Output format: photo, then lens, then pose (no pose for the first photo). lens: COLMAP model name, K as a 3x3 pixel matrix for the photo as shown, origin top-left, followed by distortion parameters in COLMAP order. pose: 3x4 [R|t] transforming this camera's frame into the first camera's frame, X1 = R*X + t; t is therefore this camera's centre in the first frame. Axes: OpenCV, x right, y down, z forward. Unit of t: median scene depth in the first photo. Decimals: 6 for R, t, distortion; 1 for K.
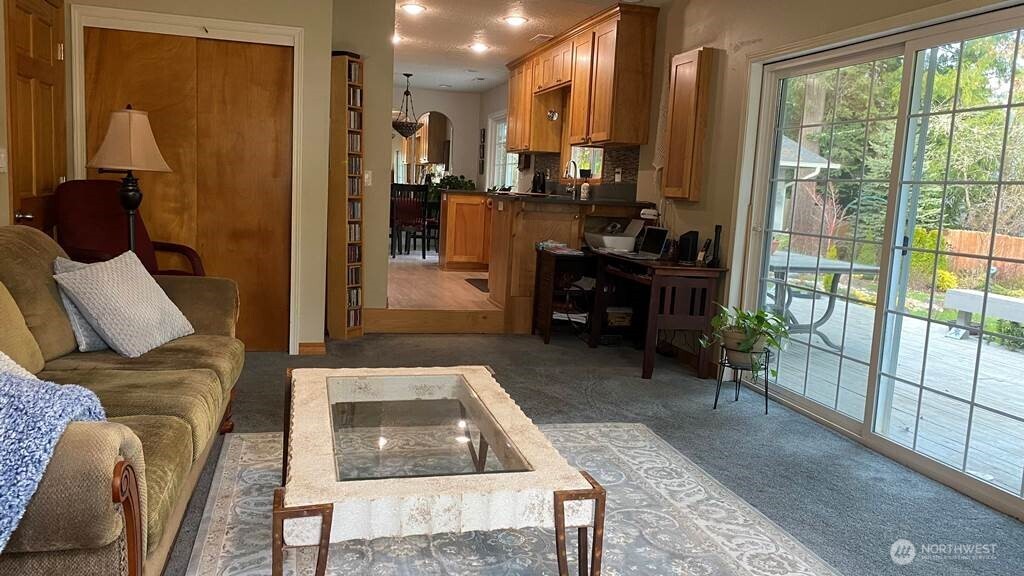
lens RADIAL K [[770.0, 0, 504.6], [0, 770.0, 287.8], [0, 0, 1]] dist [0.040012, -0.039886]
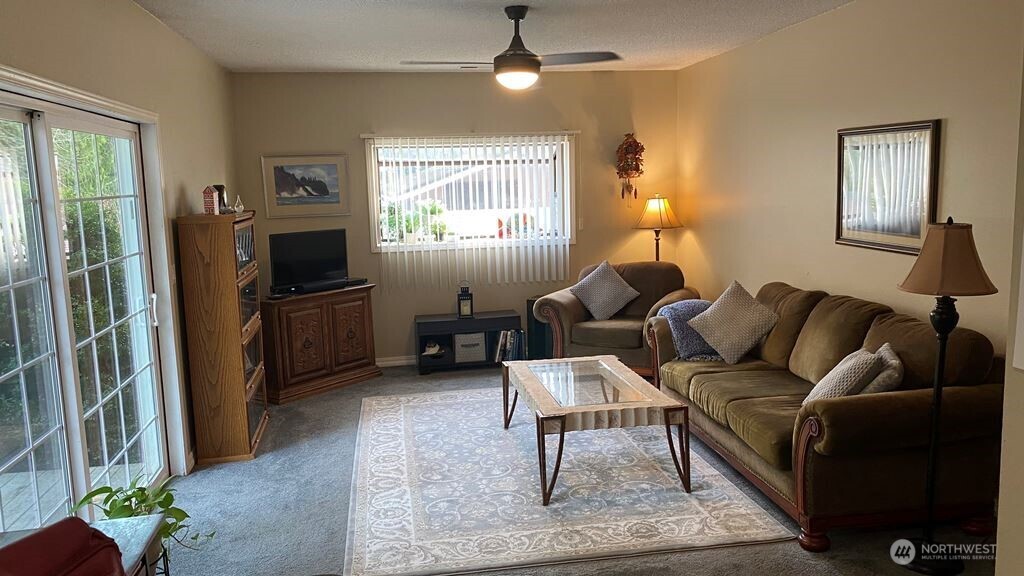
lens RADIAL K [[770.0, 0, 528.6], [0, 770.0, 292.8], [0, 0, 1]] dist [0.040012, -0.039886]
pose [[-0.997748, -0.031897, 0.059008, -0.023516], [-0.014660, 0.962133, 0.272187, -0.154869], [-0.065456, 0.270709, -0.960433, 0.785501]]
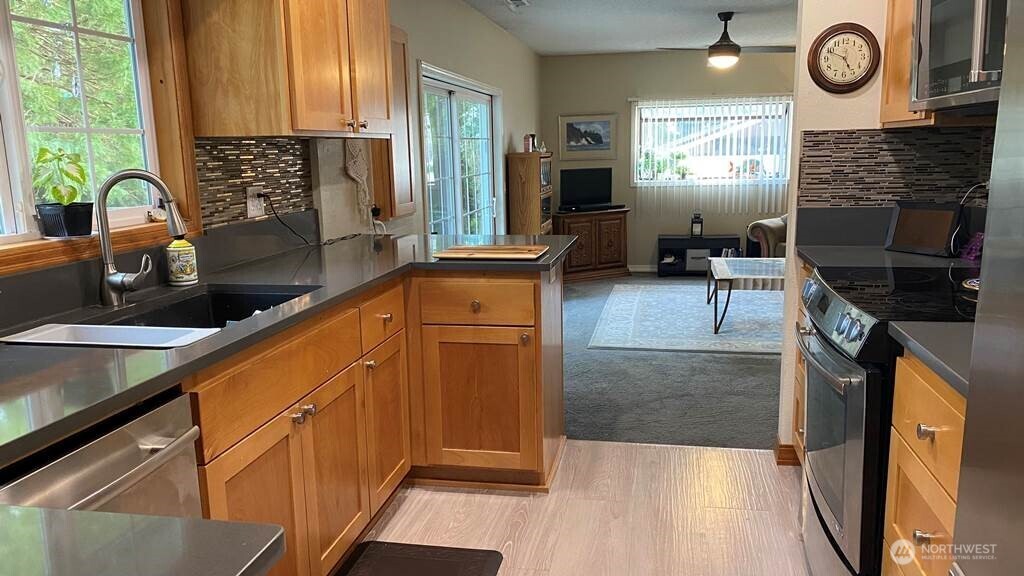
lens RADIAL K [[770.0, 0, 513.0], [0, 770.0, 297.5], [0, 0, 1]] dist [0.040012, -0.039886]
pose [[-0.902469, -0.111928, 0.415958, -0.137082], [0.030595, 0.946557, 0.321083, -0.182038], [-0.429666, 0.302494, -0.850814, 1.070743]]
